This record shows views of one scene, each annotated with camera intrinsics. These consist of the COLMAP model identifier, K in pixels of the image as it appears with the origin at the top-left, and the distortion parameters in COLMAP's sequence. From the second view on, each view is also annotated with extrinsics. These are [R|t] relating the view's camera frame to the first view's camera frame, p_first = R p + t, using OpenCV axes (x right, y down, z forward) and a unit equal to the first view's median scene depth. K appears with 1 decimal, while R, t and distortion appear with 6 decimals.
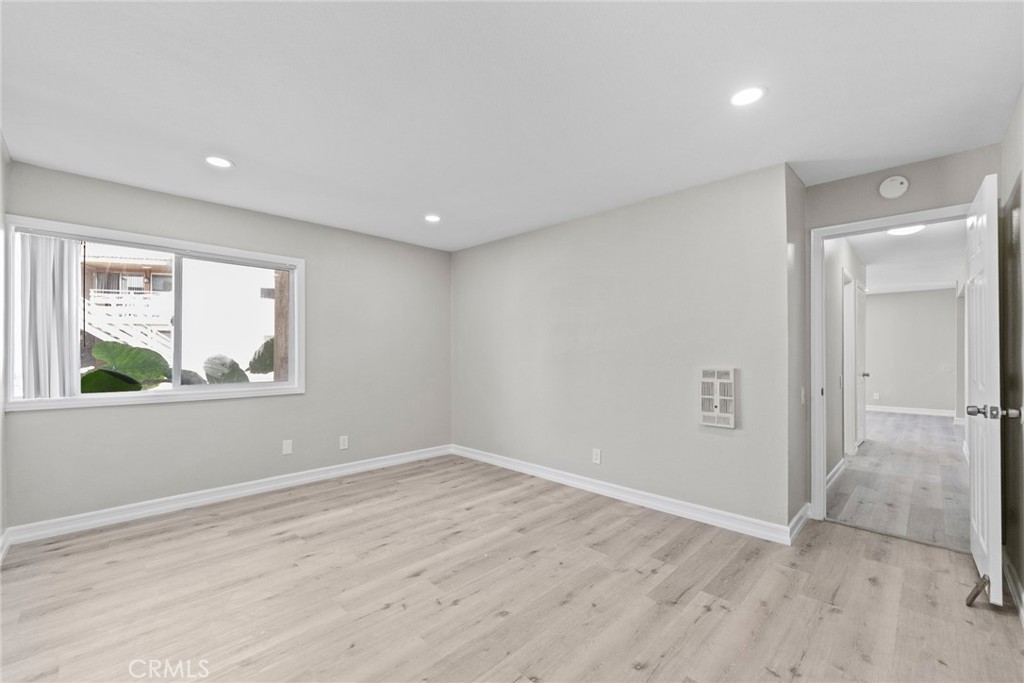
lens RADIAL K [[419.7, 0, 508.5], [0, 419.7, 357.4], [0, 0, 1]] dist [0.000880, -0.001312]
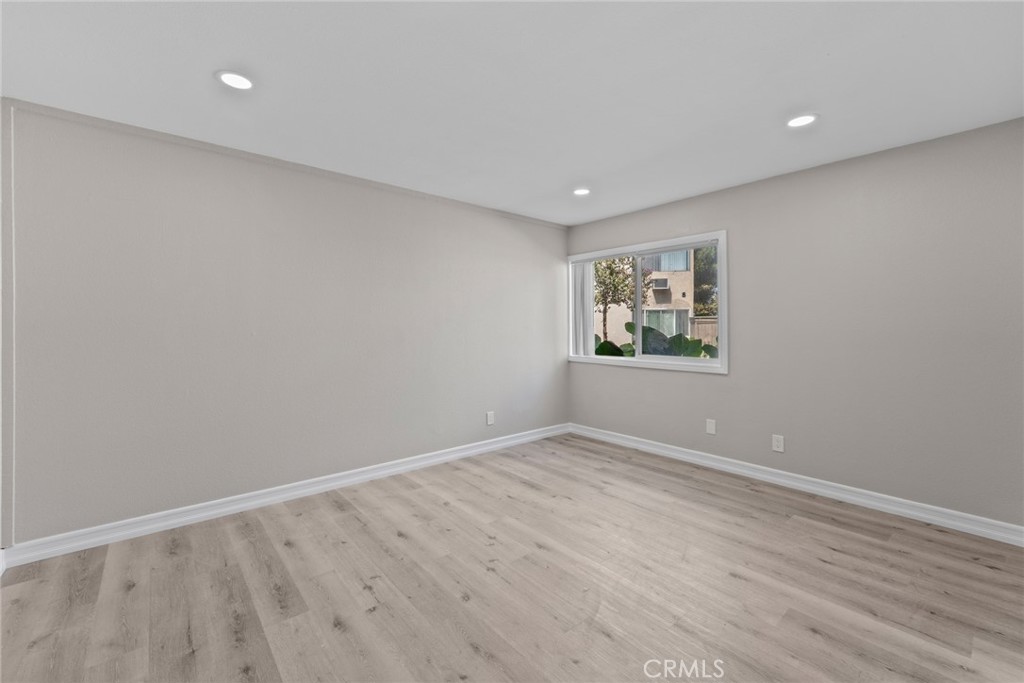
lens RADIAL K [[419.7, 0, 503.1], [0, 419.7, 338.8], [0, 0, 1]] dist [0.000880, -0.001312]
pose [[-0.087520, 0.026729, -0.995804, 0.539549], [-0.011623, 0.999545, 0.027851, -0.015054], [0.996095, 0.014012, -0.087170, 0.663075]]
